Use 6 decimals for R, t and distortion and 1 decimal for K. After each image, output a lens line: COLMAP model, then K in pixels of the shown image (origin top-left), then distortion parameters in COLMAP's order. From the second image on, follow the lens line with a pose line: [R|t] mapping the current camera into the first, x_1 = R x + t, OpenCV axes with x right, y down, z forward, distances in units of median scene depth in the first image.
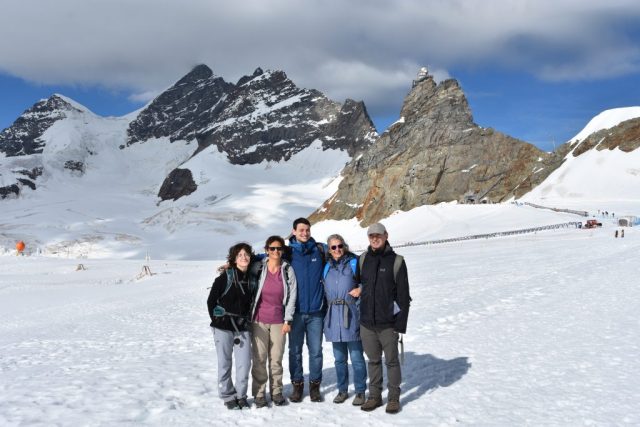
lens RADIAL K [[574.9, 0, 320.2], [0, 574.9, 215.9], [0, 0, 1]] dist [-0.072150, 0.114957]
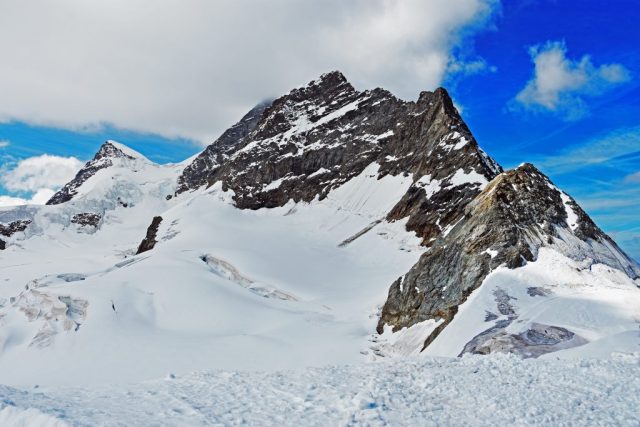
lens RADIAL K [[512.1, 0, 313.8], [0, 512.1, 212.8], [0, 0, 1]] dist [-0.122325, 0.054569]
pose [[0.938810, -0.032624, -0.342886, 0.112593], [-0.007658, 0.993281, -0.115471, -0.020163], [0.344350, 0.111031, 0.932253, 0.480419]]
